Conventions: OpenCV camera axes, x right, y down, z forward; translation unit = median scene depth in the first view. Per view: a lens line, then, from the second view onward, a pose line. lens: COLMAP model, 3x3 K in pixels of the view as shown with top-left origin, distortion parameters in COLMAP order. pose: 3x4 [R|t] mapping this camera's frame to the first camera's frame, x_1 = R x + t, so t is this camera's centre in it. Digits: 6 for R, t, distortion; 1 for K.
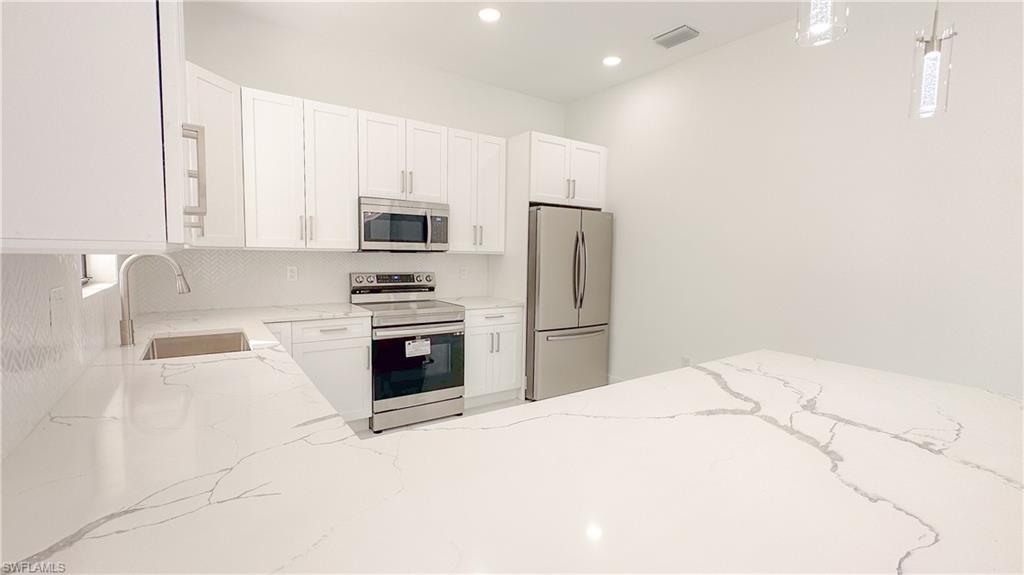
lens RADIAL K [[446.2, 0, 512.1], [0, 446.2, 289.6], [0, 0, 1]] dist [-0.000636, 0.000481]
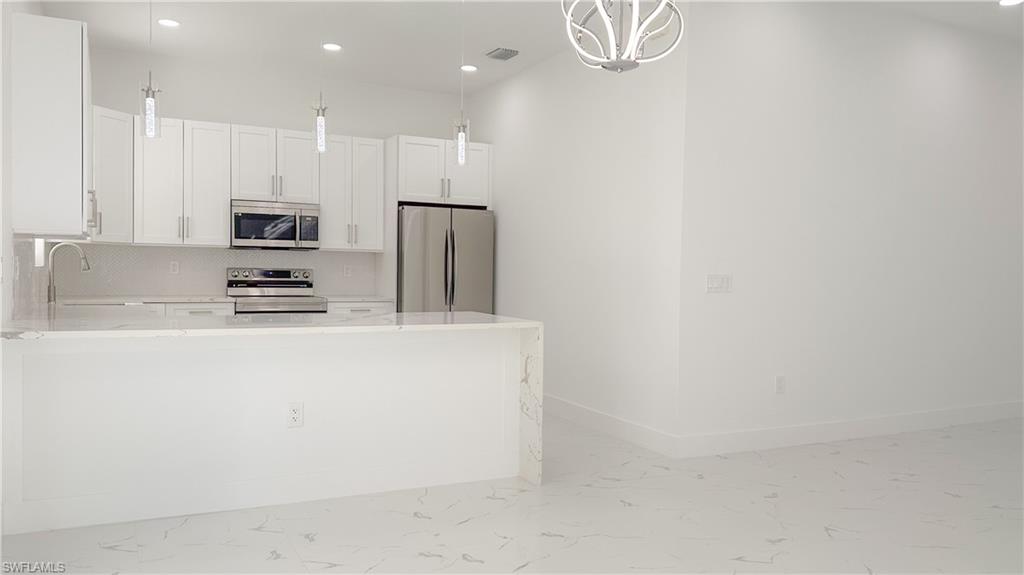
lens RADIAL K [[779.8, 0, 517.0], [0, 779.8, 289.9], [0, 0, 1]] dist [0.165949, -0.295916]
pose [[0.990591, 0.003093, -0.136818, 0.611509], [-0.010562, 0.998490, -0.053901, 0.114803], [0.136445, 0.054839, 0.989129, -0.830074]]
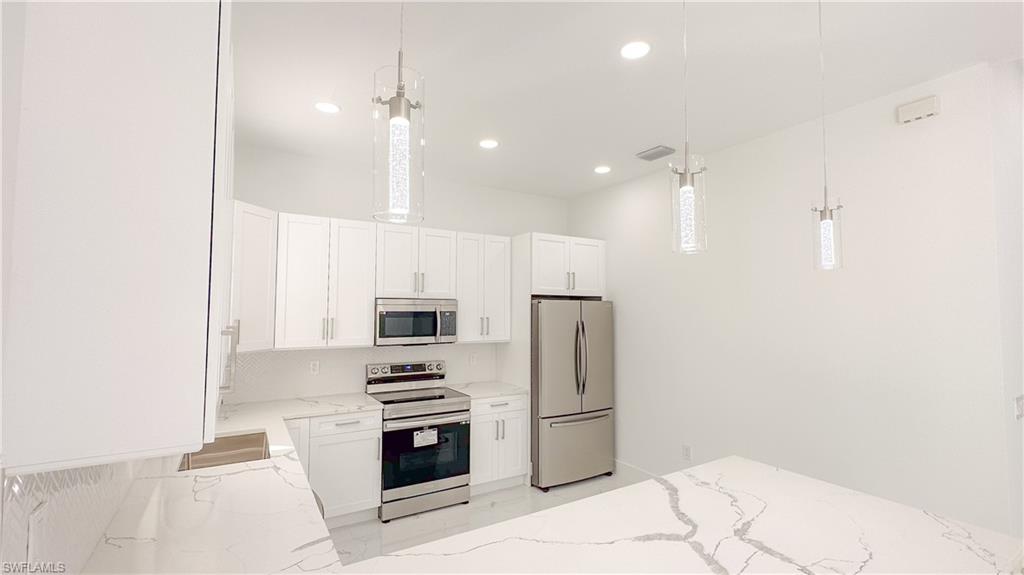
lens RADIAL K [[446.2, 0, 512.1], [0, 446.2, 289.6], [0, 0, 1]] dist [-0.000636, 0.000481]
pose [[0.998032, -0.017668, -0.060170, 0.061529], [0.009542, 0.991104, -0.132749, -0.071896], [0.061980, 0.131913, 0.989322, -0.082816]]
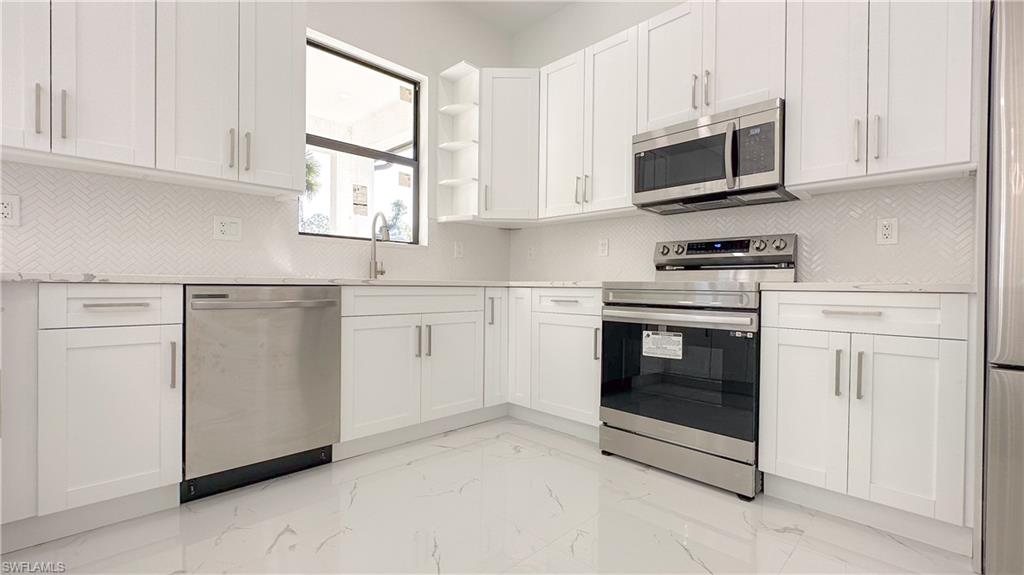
lens RADIAL K [[446.2, 0, 512.1], [0, 446.2, 289.6], [0, 0, 1]] dist [-0.000636, 0.000481]
pose [[0.169520, -0.009724, -0.985479, 0.340104], [-0.087213, 0.995880, -0.024829, 0.082170], [0.981660, 0.090155, 0.167974, 0.642559]]
